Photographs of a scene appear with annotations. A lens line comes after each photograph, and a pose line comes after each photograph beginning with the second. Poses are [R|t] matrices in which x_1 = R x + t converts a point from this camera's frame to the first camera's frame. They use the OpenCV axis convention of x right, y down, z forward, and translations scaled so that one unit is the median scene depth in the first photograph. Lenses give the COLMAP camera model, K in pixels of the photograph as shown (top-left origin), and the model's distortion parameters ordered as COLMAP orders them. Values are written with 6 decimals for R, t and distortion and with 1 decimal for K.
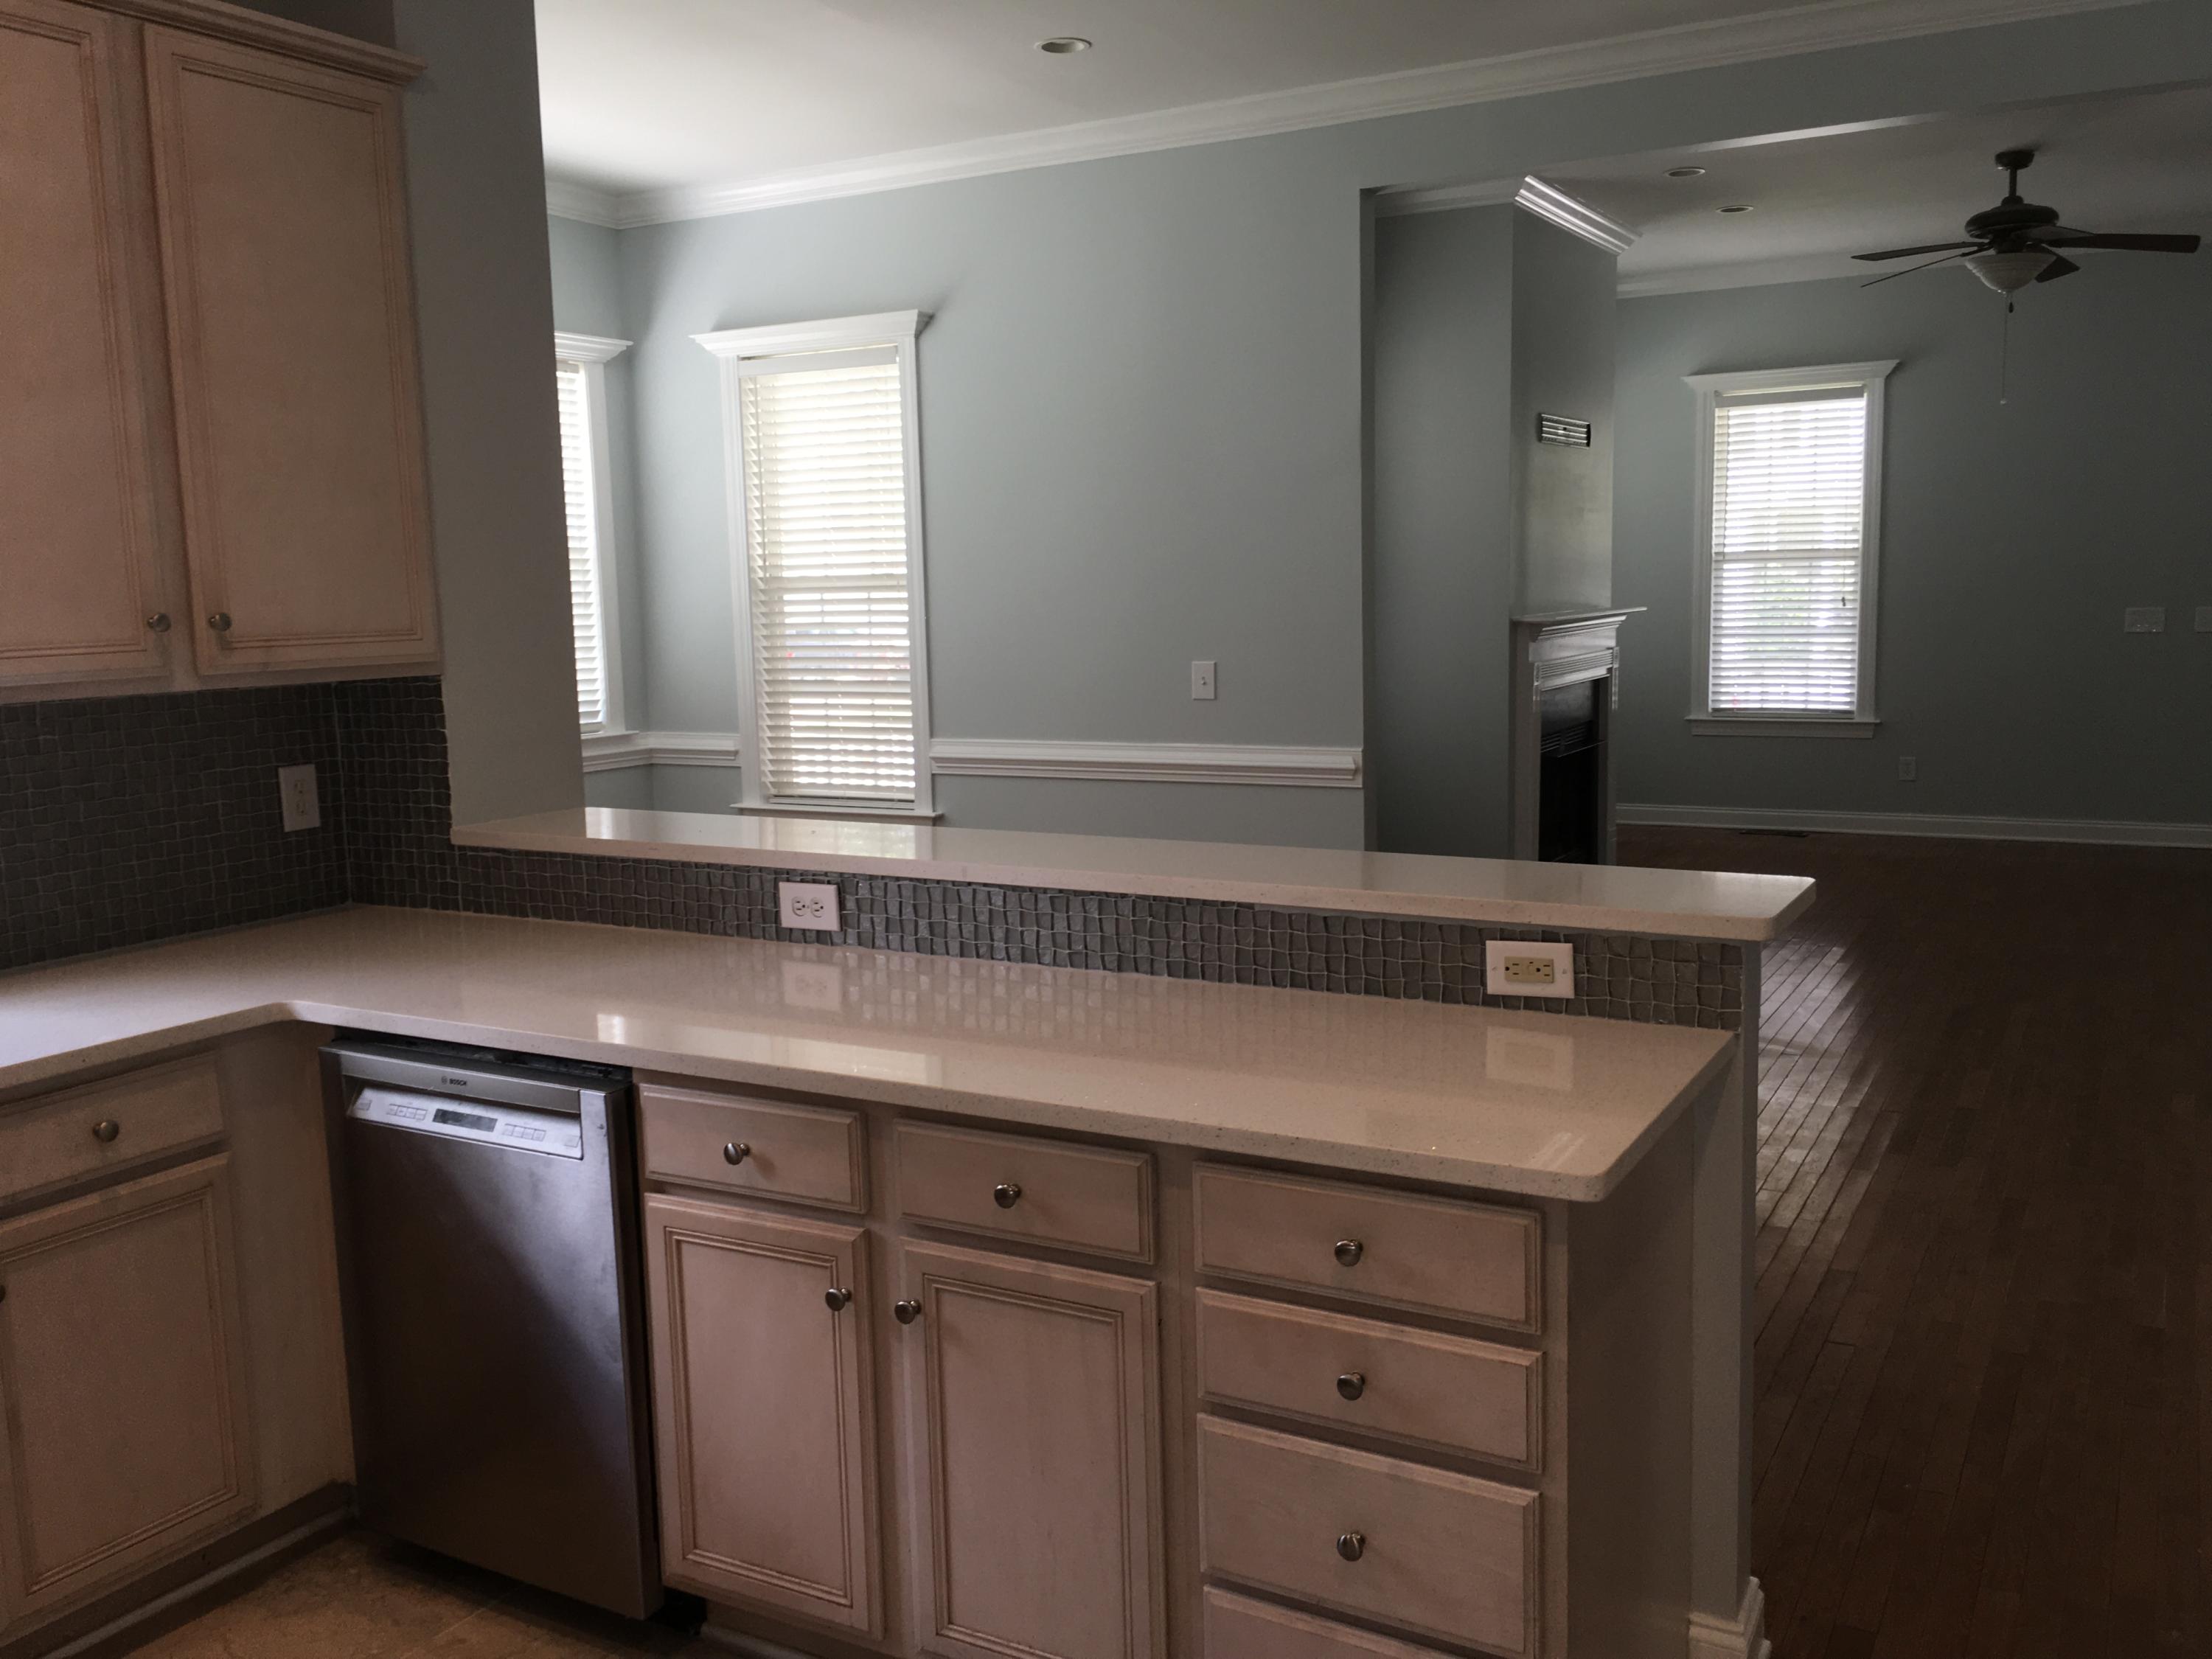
lens RADIAL K [[1897.9, 0, 1103.4], [0, 1897.9, 833.3], [0, 0, 1]] dist [0.045657, -0.034528]
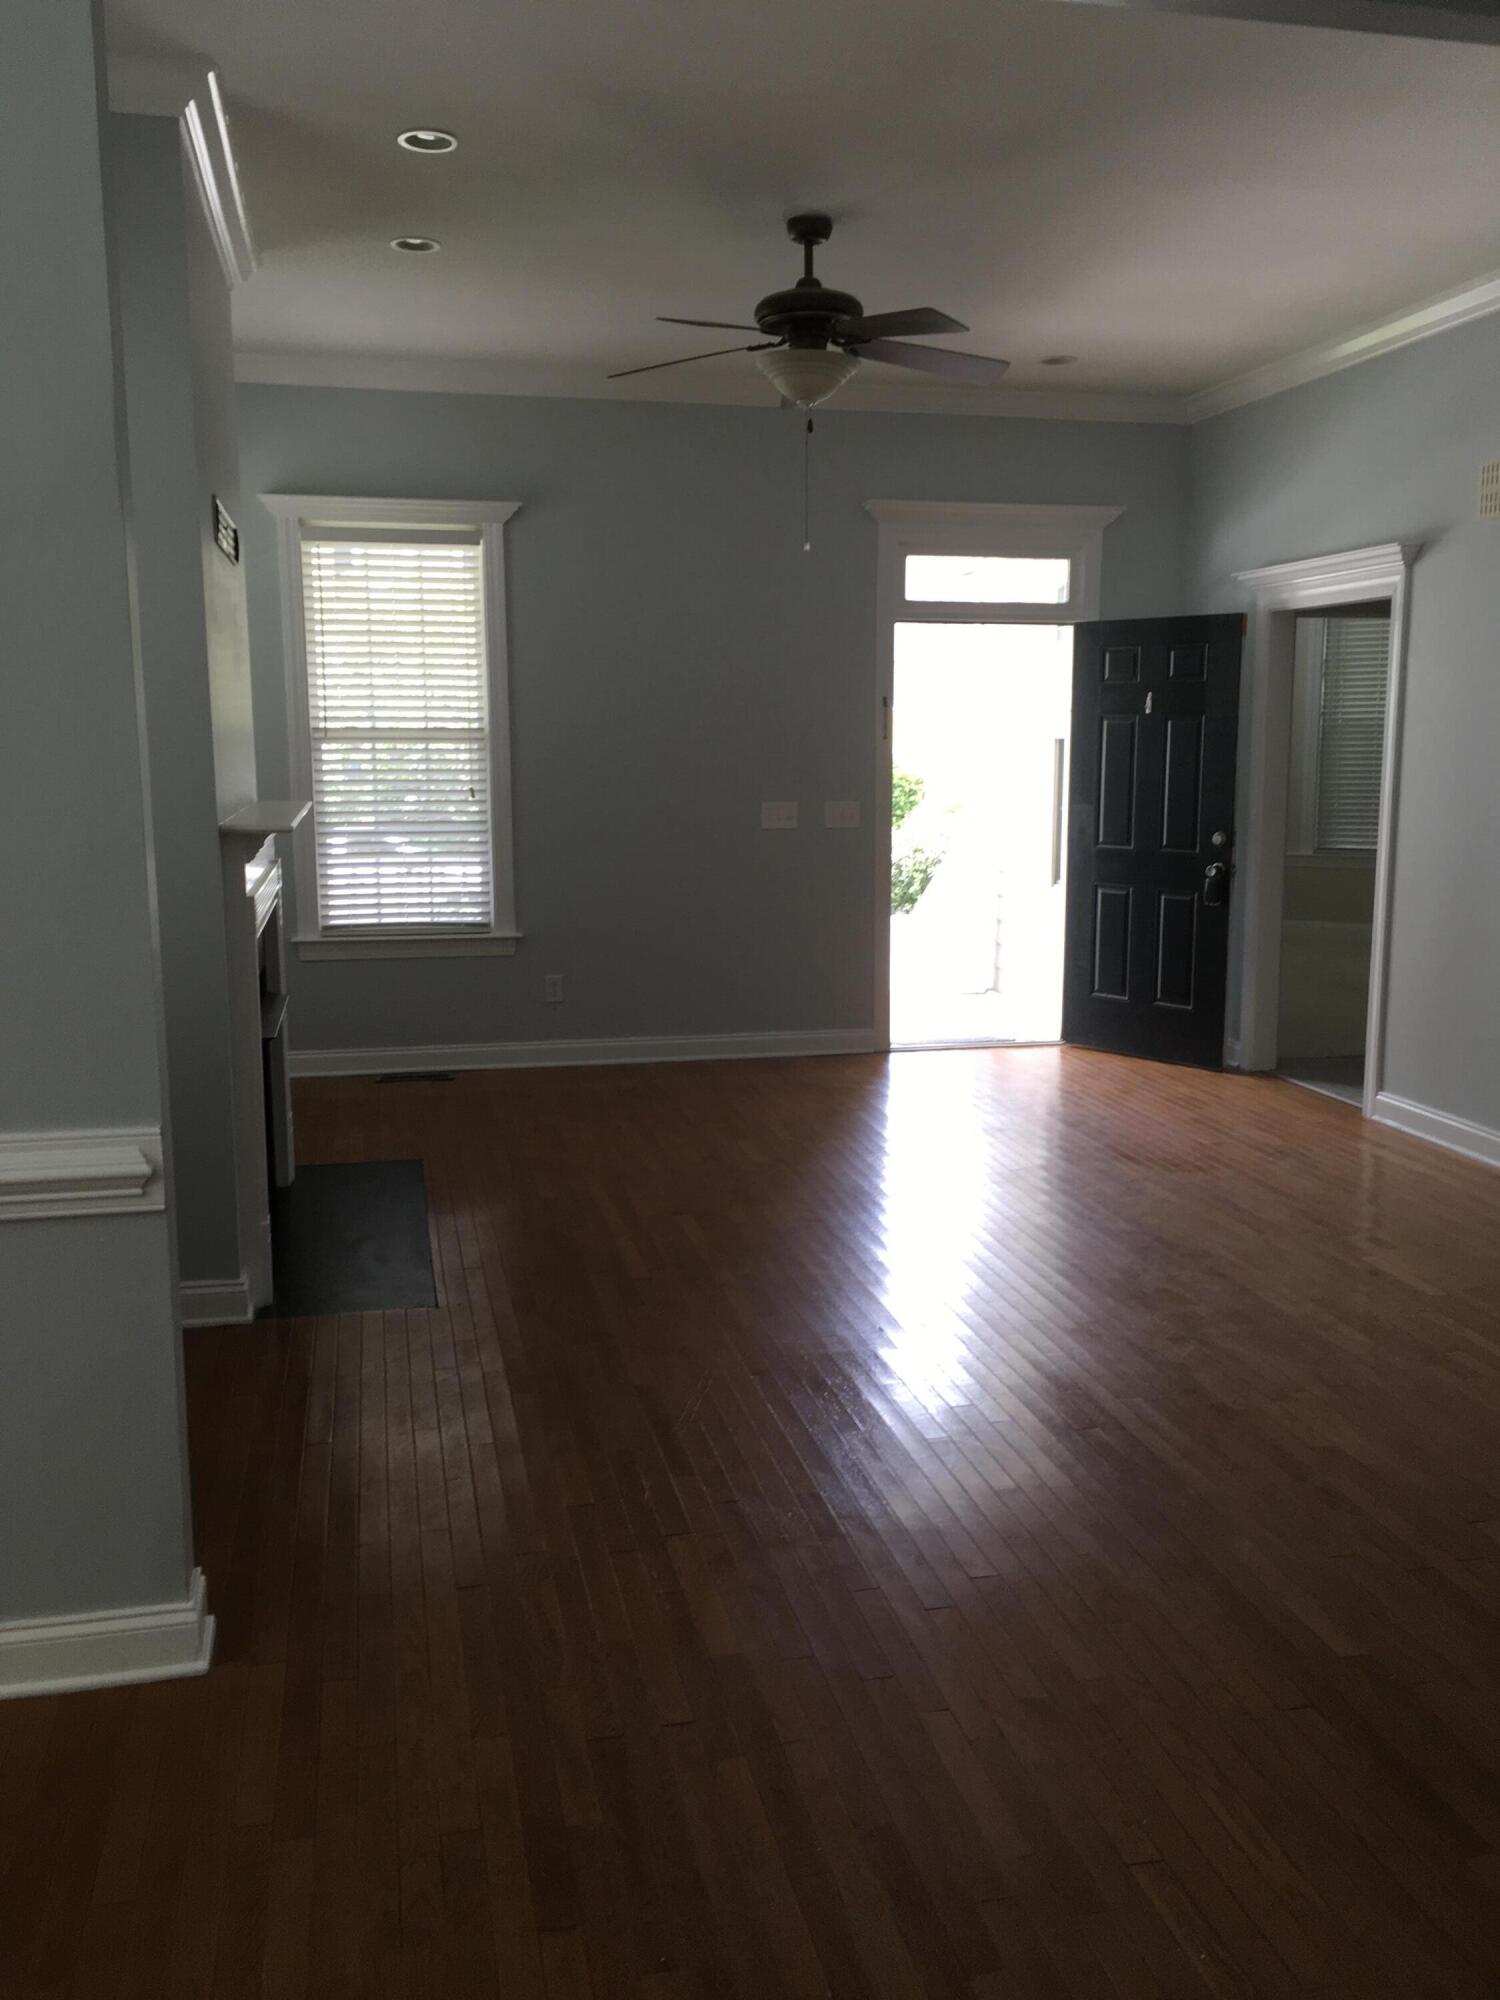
lens RADIAL K [[1716.0, 0, 749.1], [0, 1716.0, 991.7], [0, 0, 1]] dist [0.045657, -0.034528]
pose [[0.749748, -0.074045, 0.657568, -0.017947], [0.072197, 0.996941, 0.029941, -0.049257], [-0.657774, 0.025026, 0.752800, 0.366503]]
